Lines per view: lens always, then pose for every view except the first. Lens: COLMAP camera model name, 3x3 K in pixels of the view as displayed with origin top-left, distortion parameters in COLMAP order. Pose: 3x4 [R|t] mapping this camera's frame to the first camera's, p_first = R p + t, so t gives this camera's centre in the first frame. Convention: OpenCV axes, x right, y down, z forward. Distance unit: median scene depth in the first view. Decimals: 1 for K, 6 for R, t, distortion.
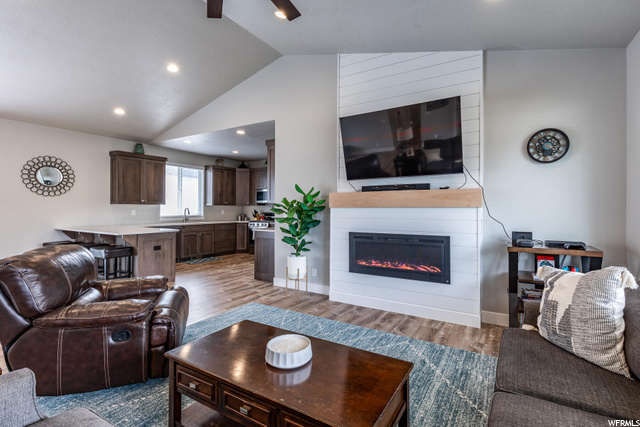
lens RADIAL K [[297.3, 0, 331.6], [0, 297.3, 208.9], [0, 0, 1]] dist [0.001954, -0.000238]
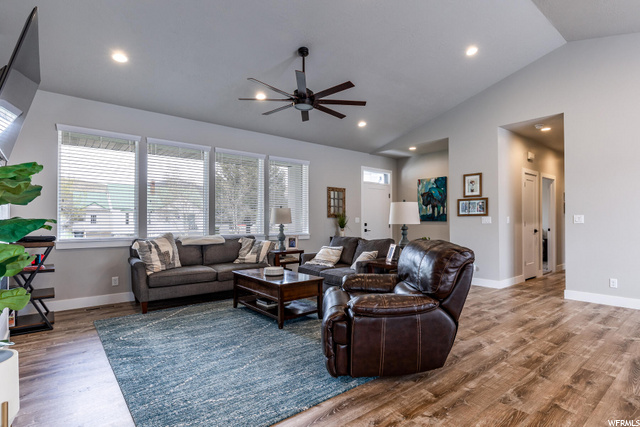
lens RADIAL K [[331.7, 0, 343.0], [0, 331.7, 219.0], [0, 0, 1]] dist [0.000191, -0.000789]
pose [[-0.948475, 0.002181, 0.316846, -0.450734], [-0.000379, 0.999968, -0.008017, 0.027480], [-0.316853, -0.007724, -0.948443, 0.999190]]
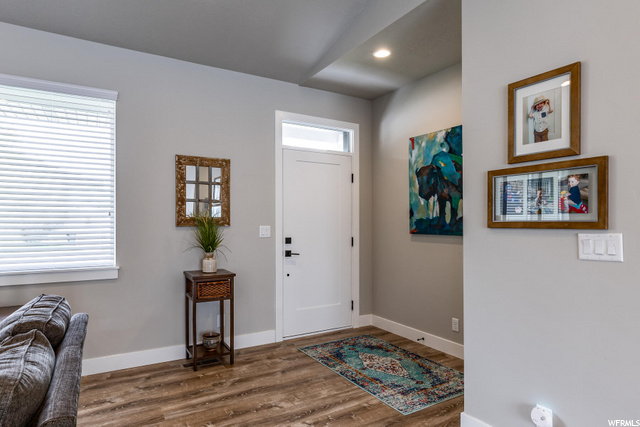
lens RADIAL K [[377.2, 0, 318.8], [0, 377.2, 222.9], [0, 0, 1]] dist [-0.001645, -0.000447]
pose [[-0.878280, -0.002975, 0.478137, -0.497394], [-0.001929, 0.999995, 0.002679, 0.001814], [-0.478142, 0.001431, -0.878281, 0.191790]]
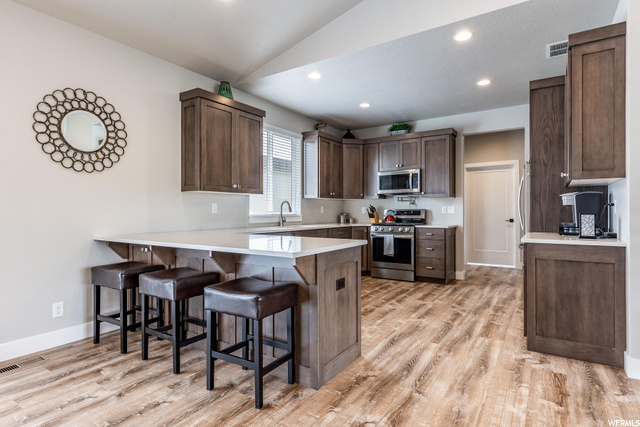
lens RADIAL K [[343.0, 0, 321.4], [0, 343.0, 210.7], [0, 0, 1]] dist [-0.000788, -0.000260]
pose [[0.998668, -0.007988, -0.050977, -0.562485], [0.007825, 0.999964, -0.003393, 0.025940], [0.051002, 0.002990, 0.998694, 0.486680]]
